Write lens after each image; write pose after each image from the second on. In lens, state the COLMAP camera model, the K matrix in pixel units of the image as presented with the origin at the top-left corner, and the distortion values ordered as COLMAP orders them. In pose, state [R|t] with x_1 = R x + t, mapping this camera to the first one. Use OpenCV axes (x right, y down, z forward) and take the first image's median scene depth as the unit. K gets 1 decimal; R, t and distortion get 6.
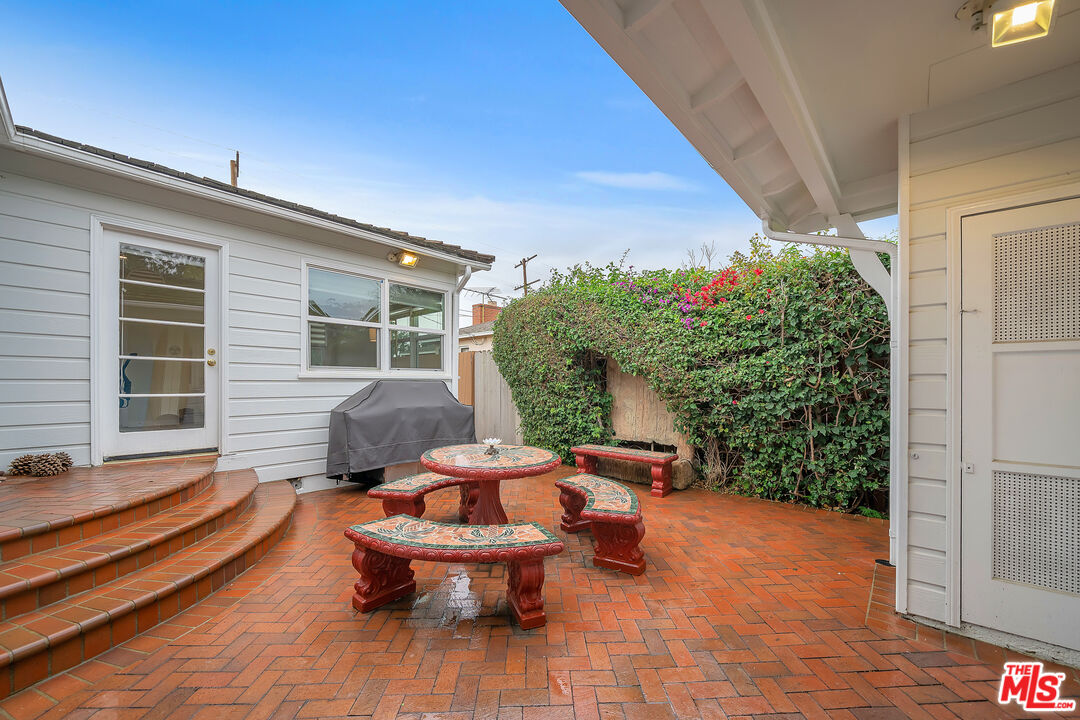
lens RADIAL K [[410.2, 0, 546.2], [0, 410.2, 386.0], [0, 0, 1]] dist [0.000211, 0.000017]
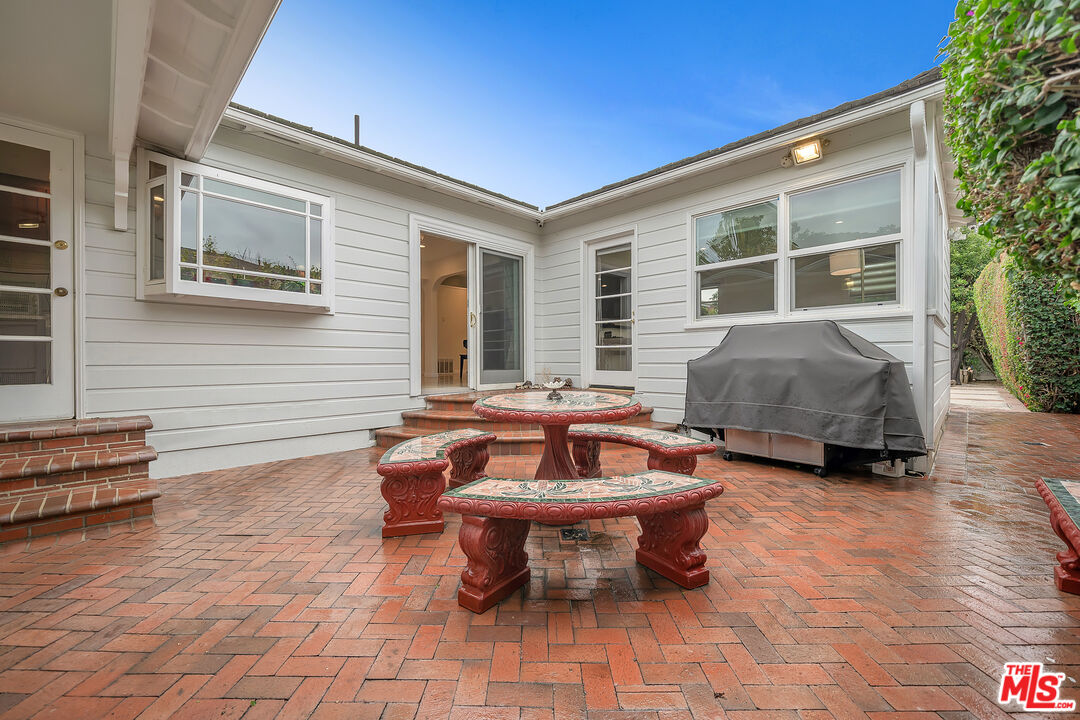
lens RADIAL K [[435.4, 0, 540.0], [0, 435.4, 360.0], [0, 0, 1]] dist [-0.000082, 0.000134]
pose [[-0.043968, 0.000050, -0.999033, 0.584452], [-0.004279, 0.999991, 0.000239, 0.068450], [0.999024, 0.004286, -0.043967, 0.783462]]
